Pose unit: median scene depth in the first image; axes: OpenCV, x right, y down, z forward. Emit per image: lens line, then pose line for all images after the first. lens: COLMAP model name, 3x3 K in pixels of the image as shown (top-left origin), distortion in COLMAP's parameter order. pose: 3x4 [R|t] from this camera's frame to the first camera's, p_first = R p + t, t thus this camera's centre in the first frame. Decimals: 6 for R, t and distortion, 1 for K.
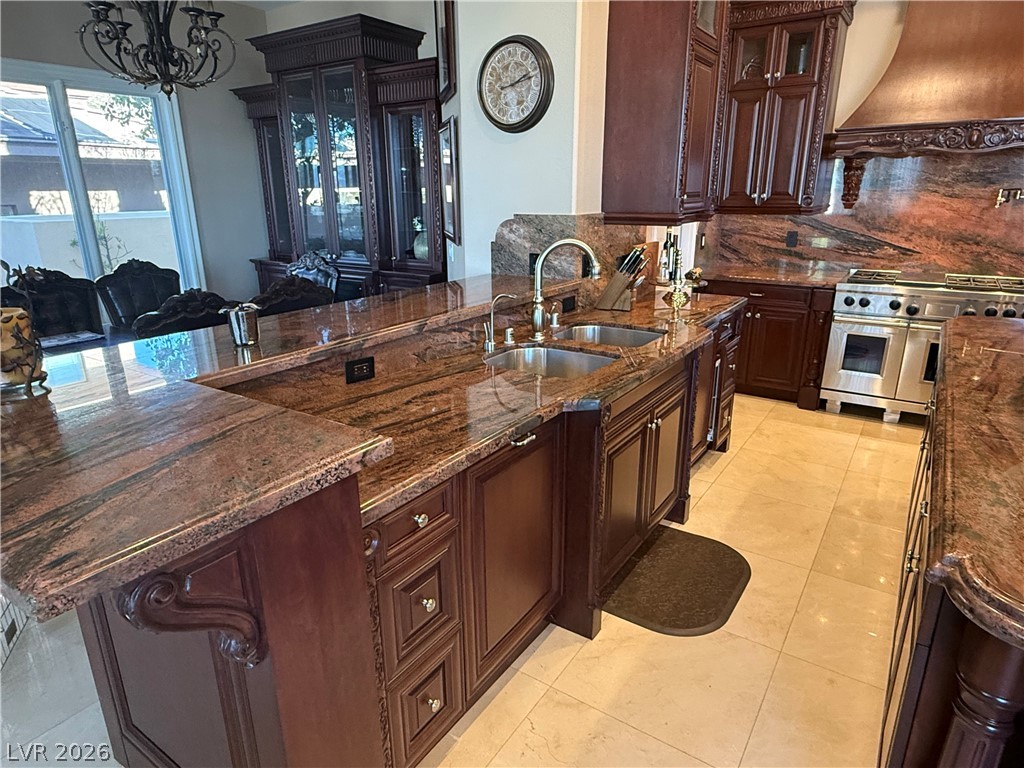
lens RADIAL K [[620.0, 0, 504.4], [0, 620.0, 387.7], [0, 0, 1]] dist [-0.001273, 0.003033]
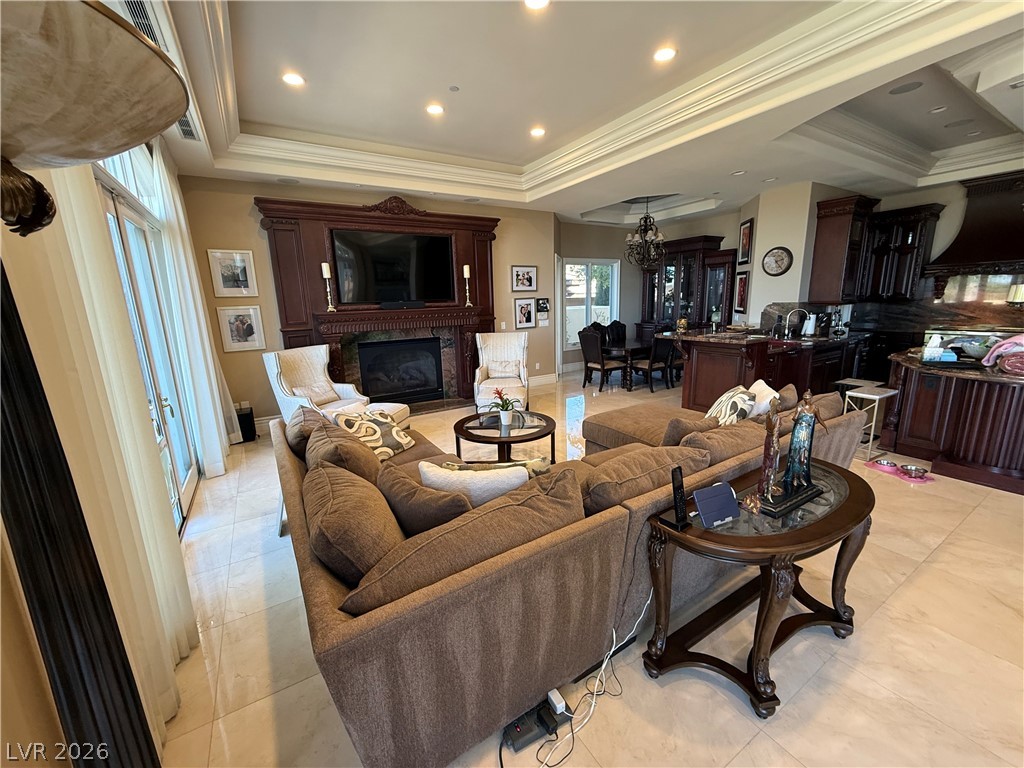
lens RADIAL K [[406.2, 0, 511.3], [0, 406.2, 383.6], [0, 0, 1]] dist [0.000741, -0.000117]
pose [[0.913102, 0.063438, -0.402766, -0.294623], [-0.102089, 0.991928, -0.075210, 0.351067], [0.394744, 0.109792, 0.912208, -1.136334]]
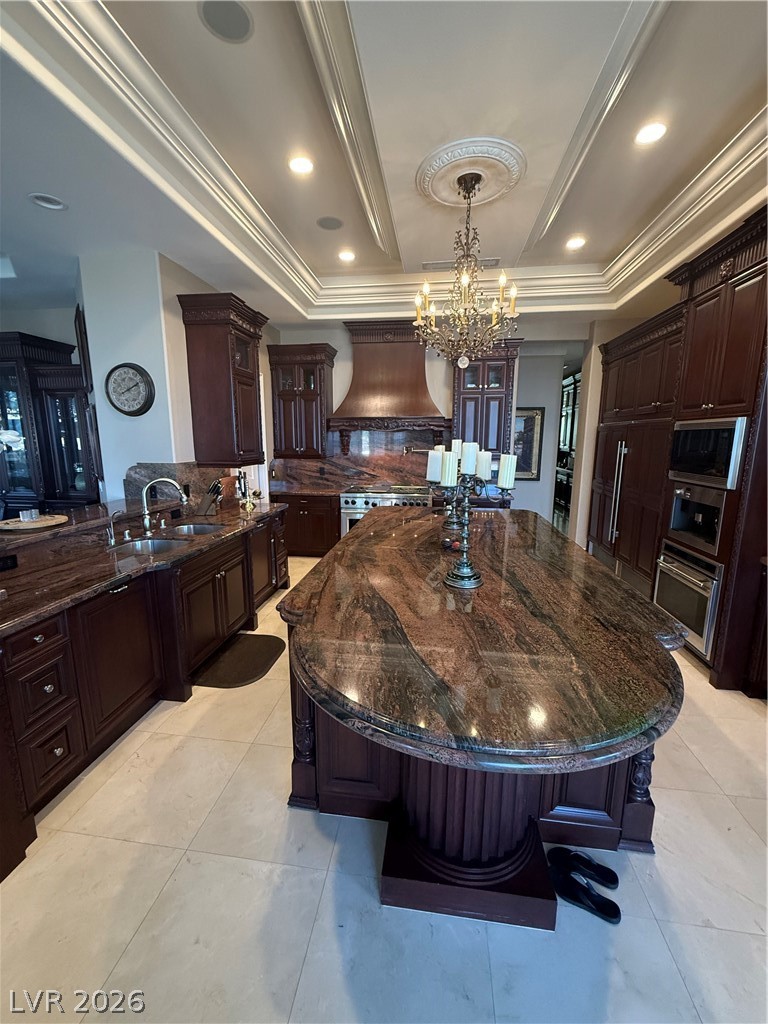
lens RADIAL K [[406.2, 0, 383.8], [0, 406.2, 509.7], [0, 0, 1]] dist [0.000741, -0.000117]
pose [[0.894004, -0.066565, 0.443087, 0.106911], [0.125574, 0.986494, -0.105166, 0.038558], [-0.430103, 0.149659, 0.890289, -0.217106]]
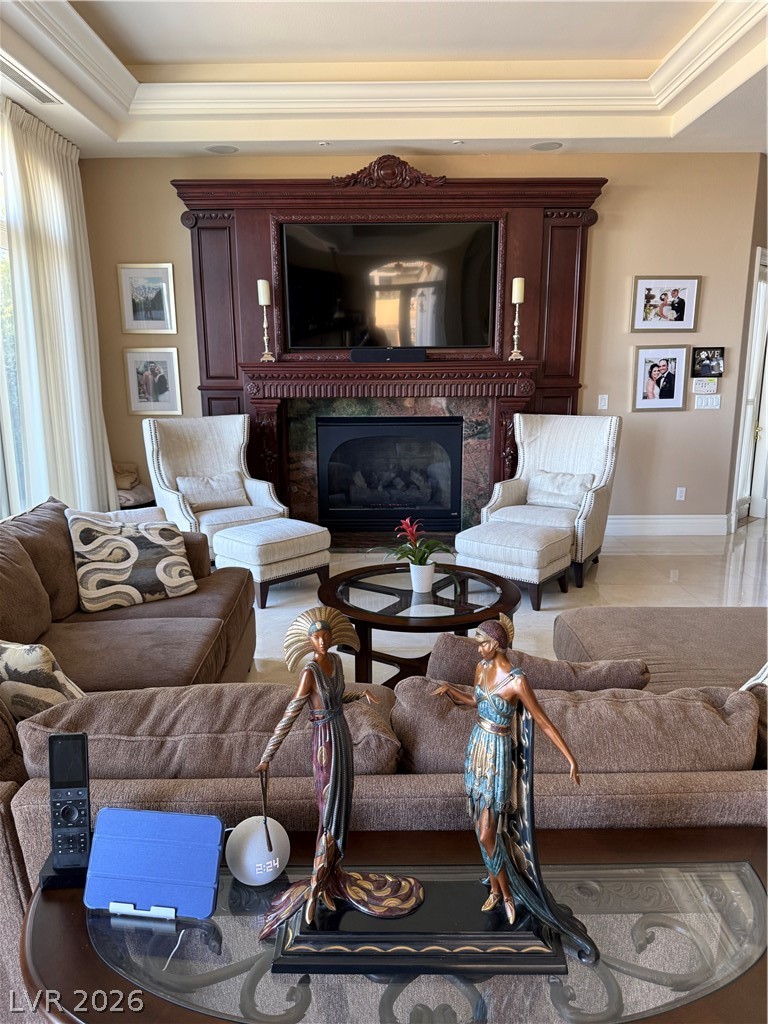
lens RADIAL K [[724.3, 0, 383.7], [0, 724.3, 512.9], [0, 0, 1]] dist [0.042533, -0.048903]
pose [[0.564457, 0.172445, -0.807249, -0.001483], [-0.250802, 0.967532, 0.031315, 0.257300], [0.786439, 0.184784, 0.589380, -0.756959]]
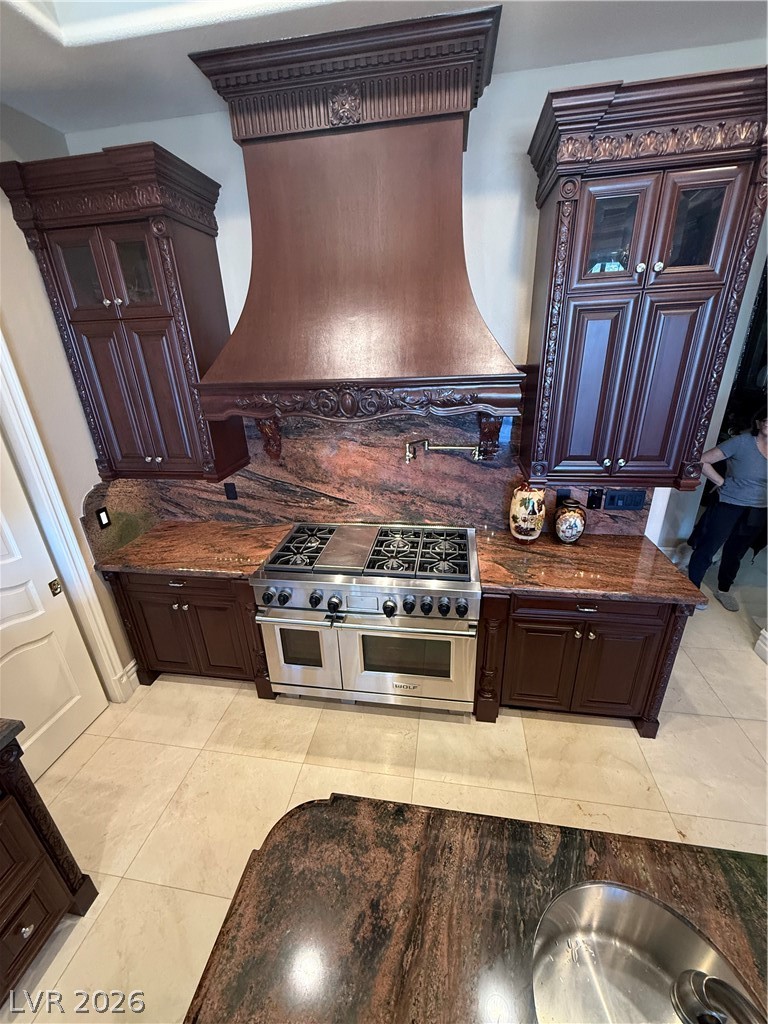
lens RADIAL K [[406.2, 0, 384.1], [0, 406.2, 509.9], [0, 0, 1]] dist [0.000741, -0.000117]
pose [[0.904470, -0.184113, 0.384756, 0.594252], [0.157951, 0.982488, 0.098835, -0.323664], [-0.396215, -0.028621, 0.917712, 0.537886]]
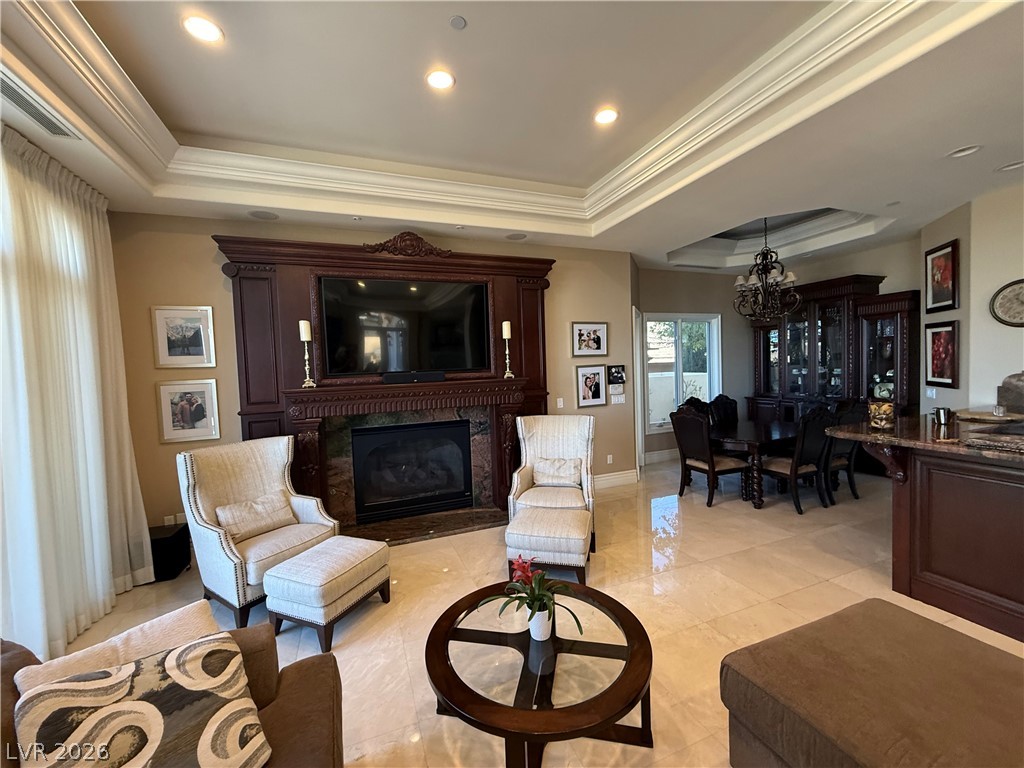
lens RADIAL K [[406.2, 0, 510.5], [0, 406.2, 382.6], [0, 0, 1]] dist [0.000741, -0.000117]
pose [[0.826686, -0.000063, -0.562664, -0.487706], [-0.142492, 0.967379, -0.209462, 0.180069], [0.544323, 0.253334, 0.799709, -0.630369]]
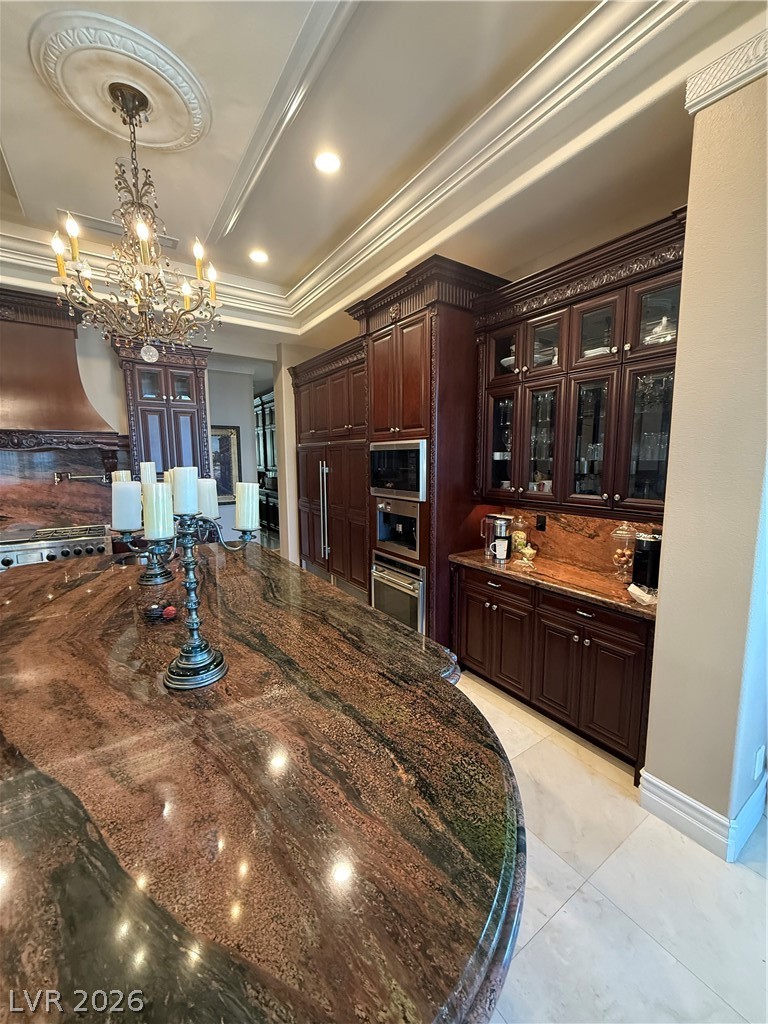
lens RADIAL K [[406.2, 0, 385.6], [0, 406.2, 509.3], [0, 0, 1]] dist [0.000741, -0.000117]
pose [[0.363642, -0.110679, 0.924940, 0.180243], [0.285840, 0.958275, 0.002289, -0.005037], [-0.886600, 0.263553, 0.380105, -0.086756]]
